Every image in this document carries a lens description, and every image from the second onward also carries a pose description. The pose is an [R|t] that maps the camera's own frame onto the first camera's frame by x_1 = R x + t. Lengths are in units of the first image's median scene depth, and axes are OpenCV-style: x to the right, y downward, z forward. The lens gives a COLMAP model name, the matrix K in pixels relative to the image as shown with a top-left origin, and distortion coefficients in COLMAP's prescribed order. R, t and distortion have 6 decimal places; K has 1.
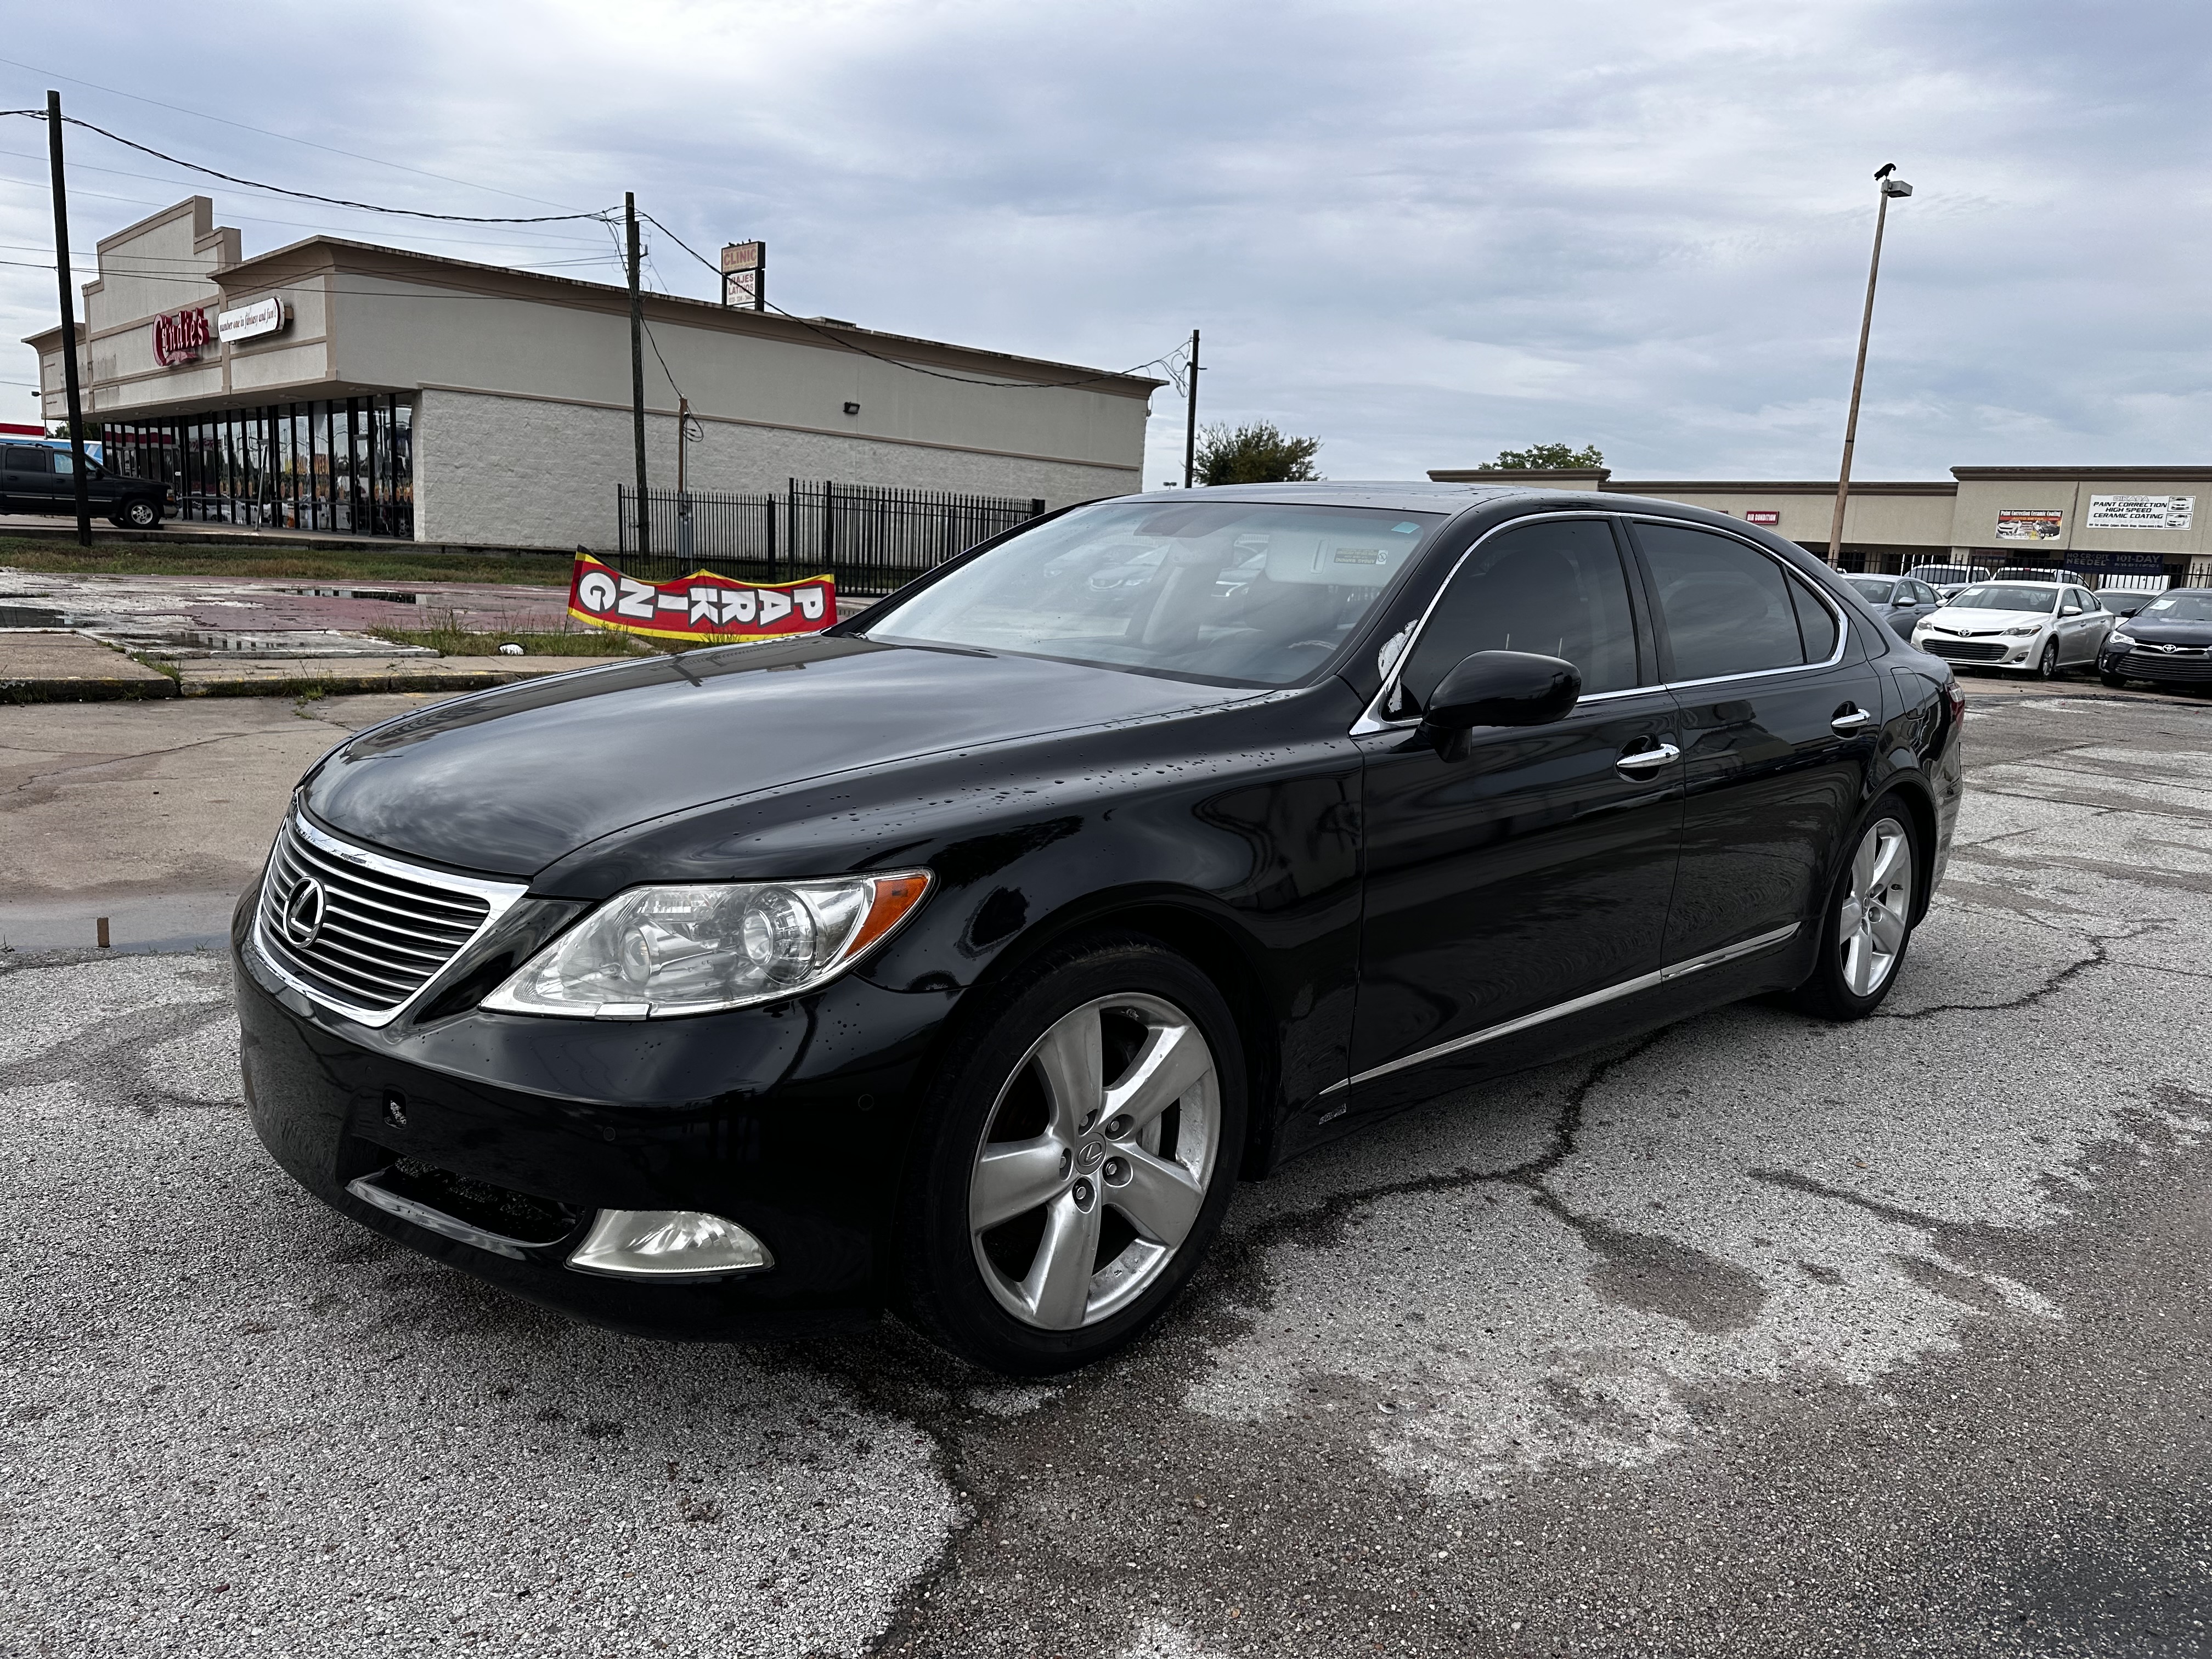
lens RADIAL K [[1516.7, 0, 1124.9], [0, 1516.7, 846.1], [0, 0, 1]] dist [0.063086, -0.076702]
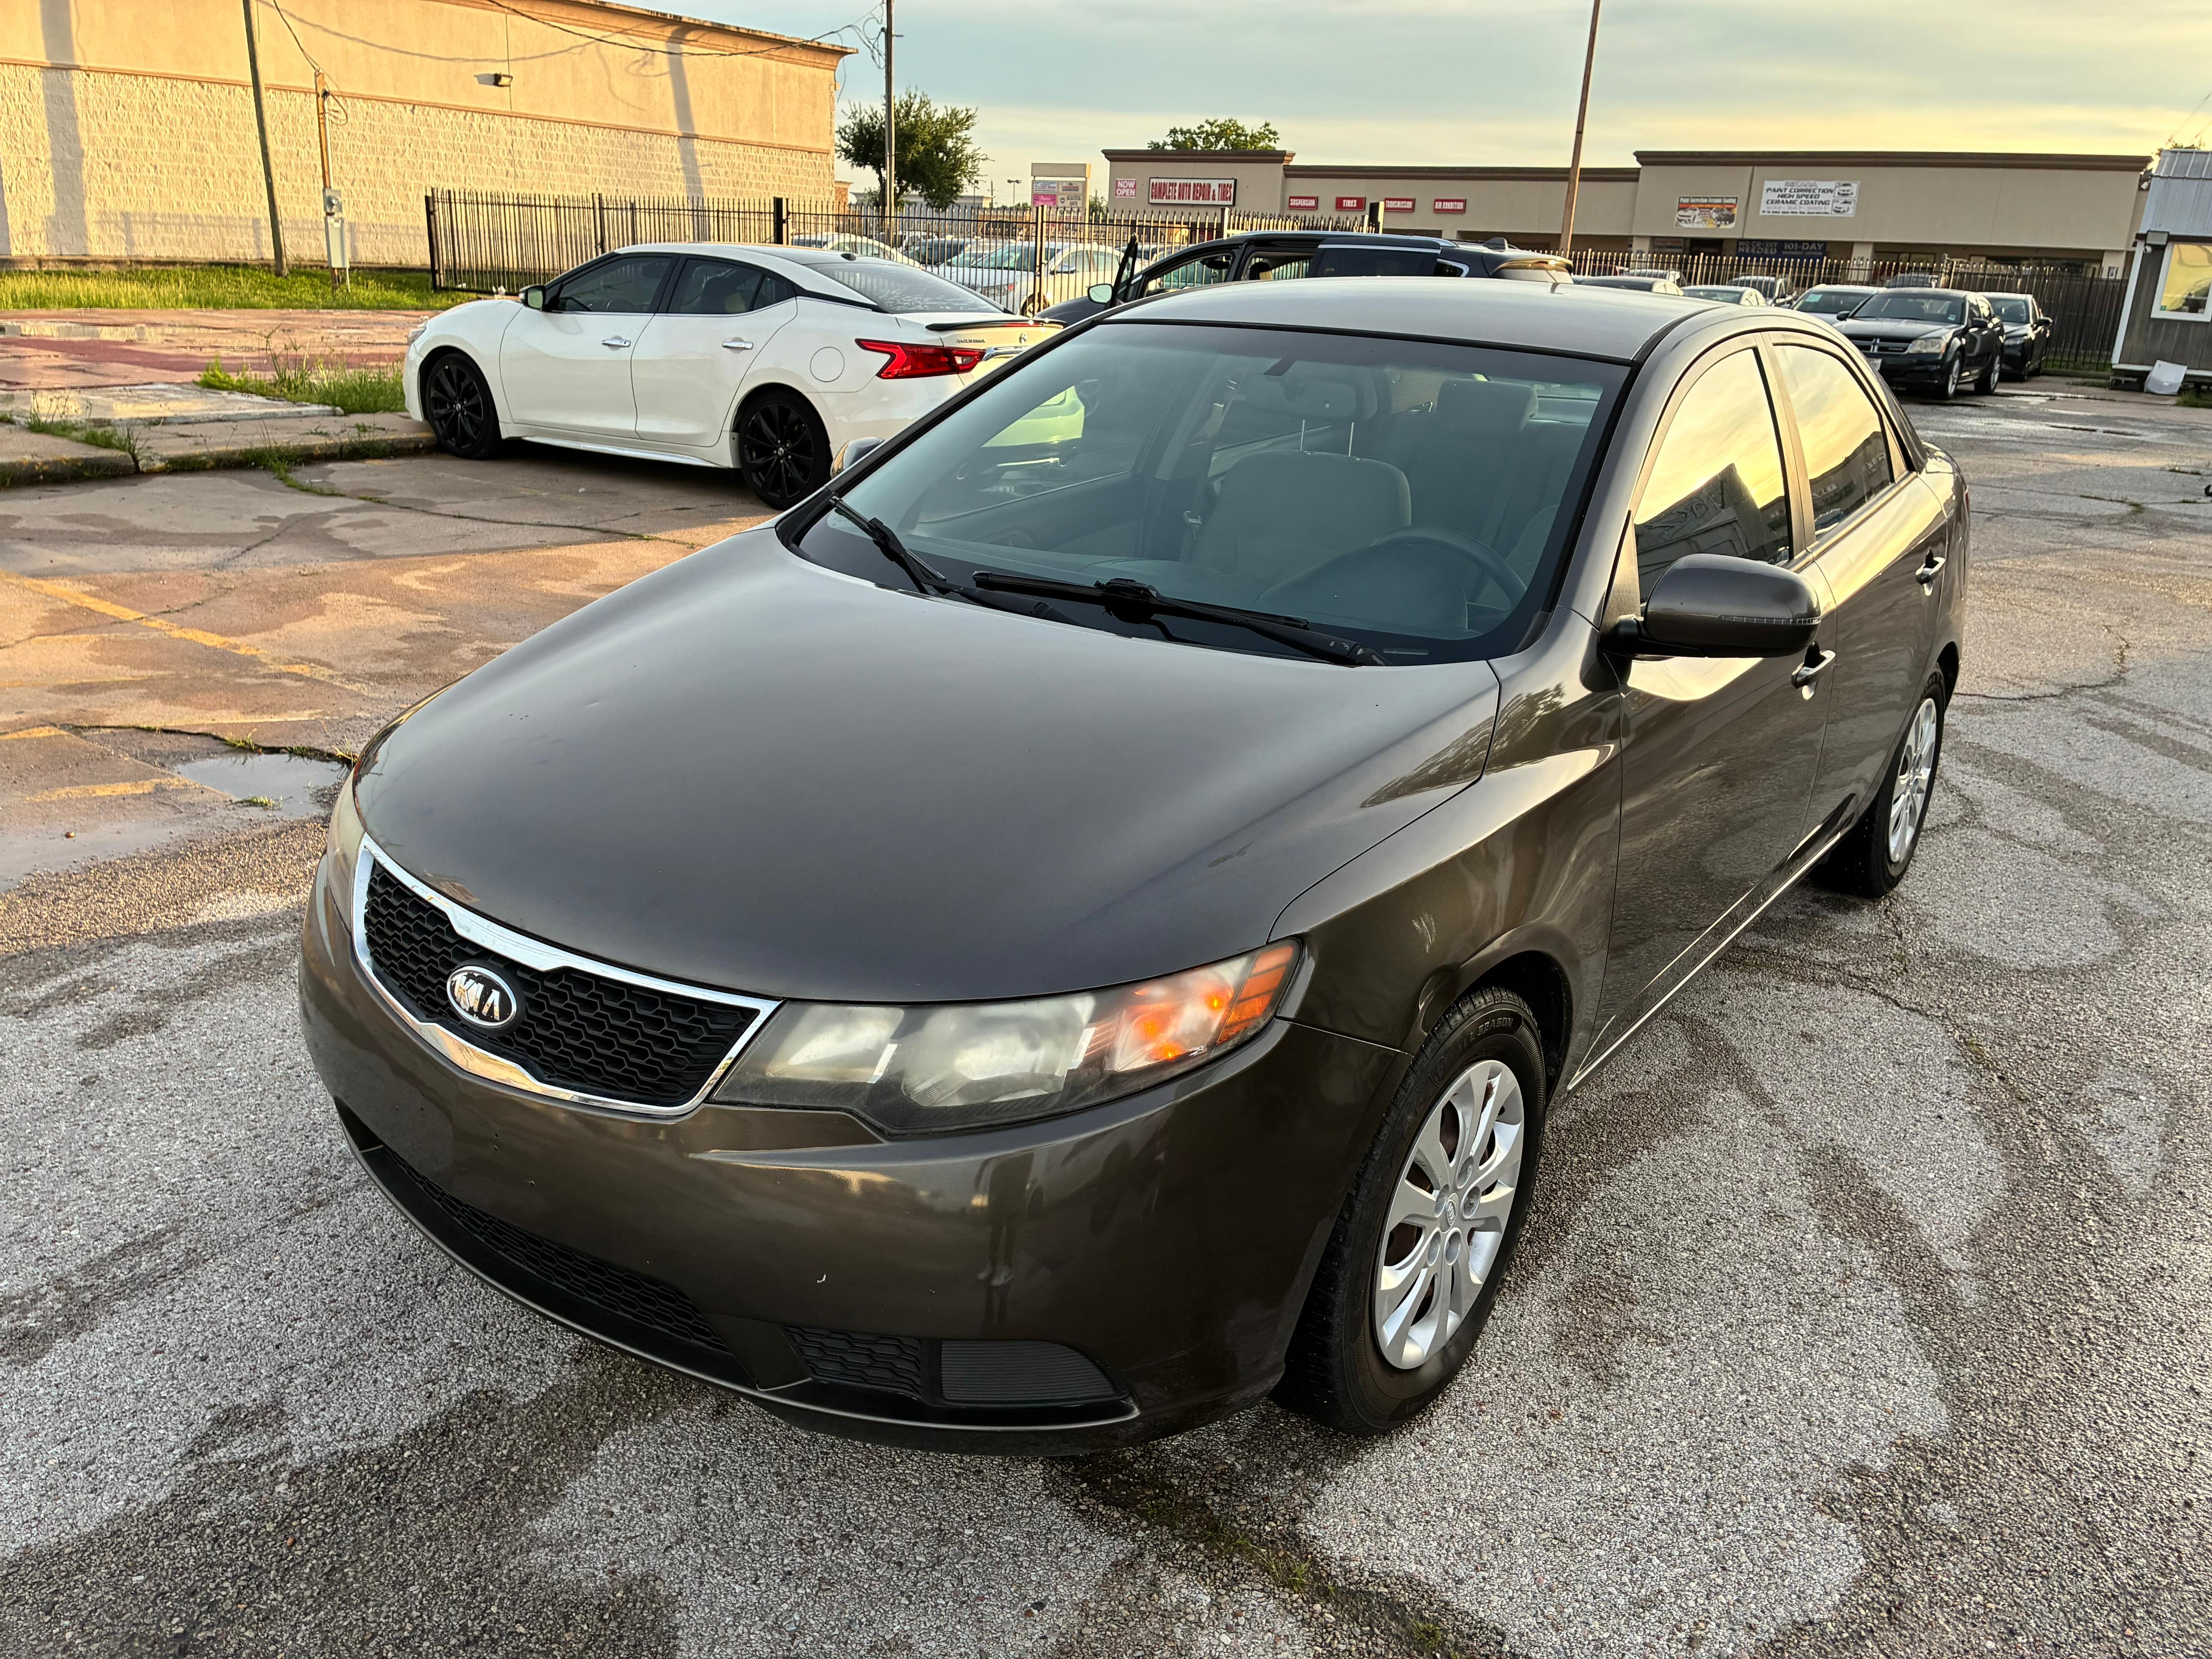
lens RADIAL K [[1653.0, 0, 1102.2], [0, 1653.0, 820.6], [0, 0, 1]] dist [0.029041, -0.036538]
pose [[0.976705, -0.078058, 0.199883, -0.070430], [0.047865, 0.987272, 0.151664, -0.004441], [-0.209178, -0.138564, 0.968011, -0.023454]]
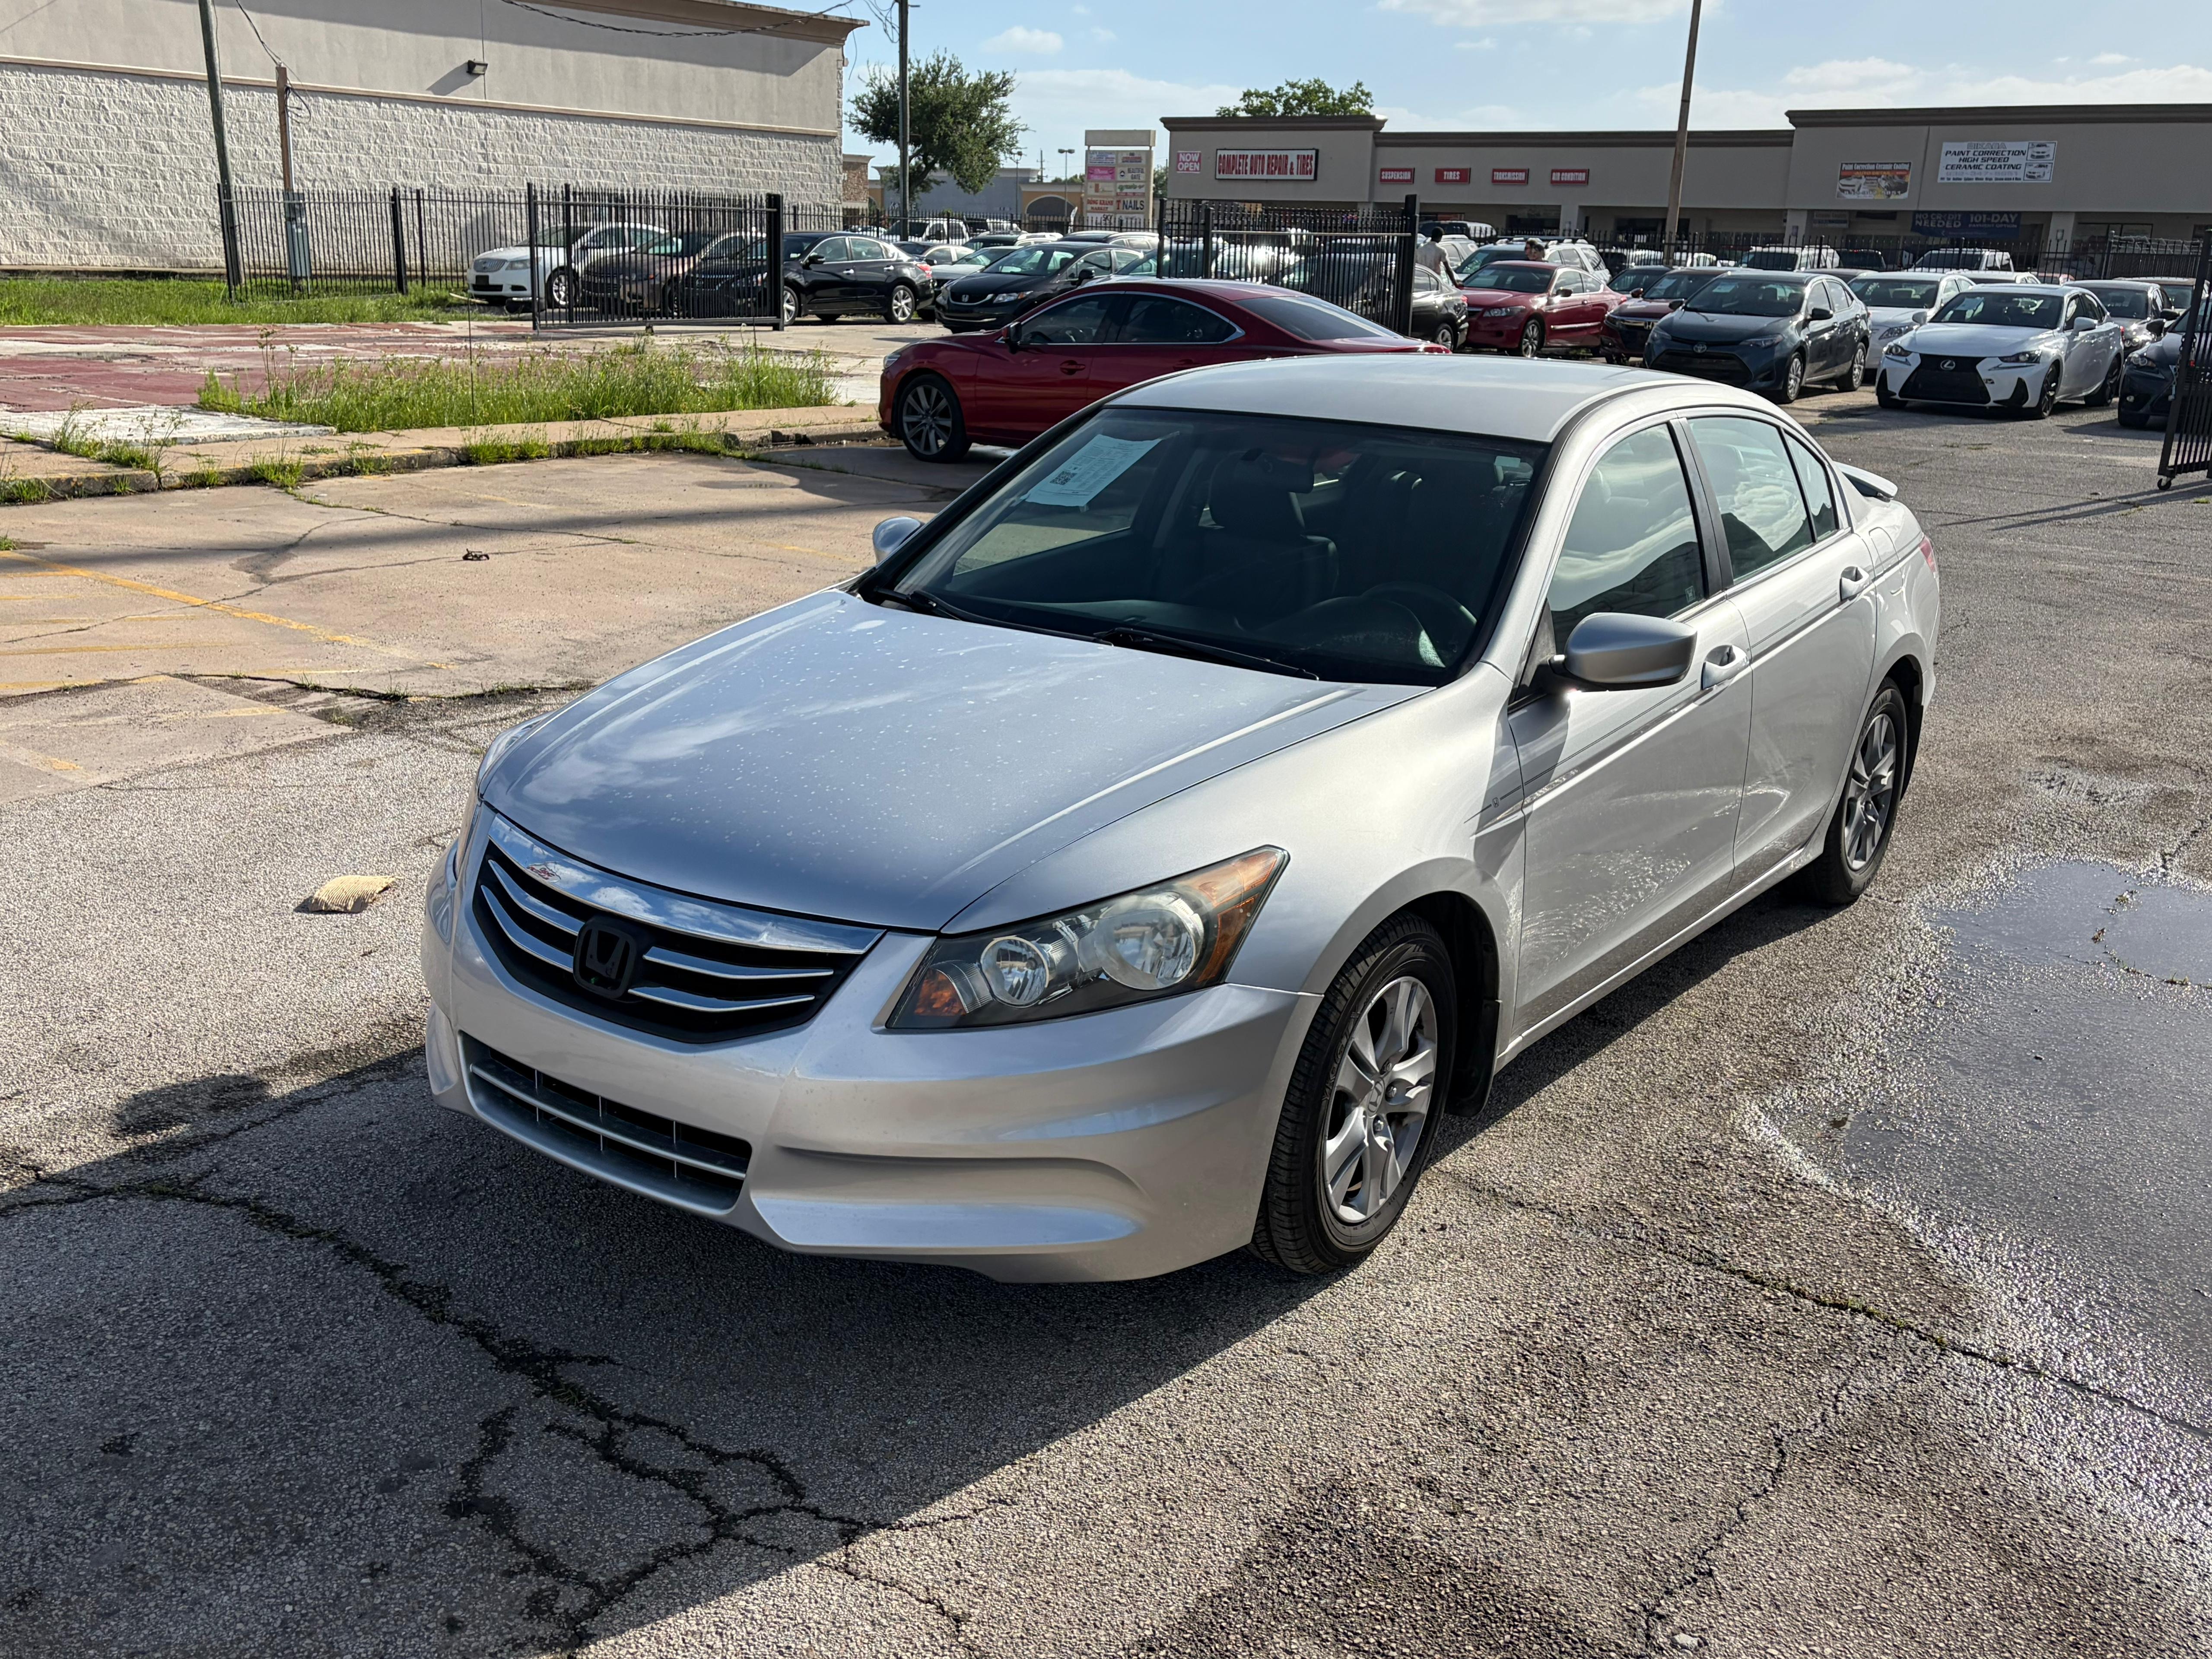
lens RADIAL K [[2033.1, 0, 1094.4], [0, 2033.1, 821.9], [0, 0, 1]] dist [0.020006, 0.000000]
pose [[0.984155, -0.070761, 0.162578, -0.066499], [0.054545, 0.993274, 0.102132, 0.003124], [-0.168712, -0.091646, 0.981396, -0.099900]]
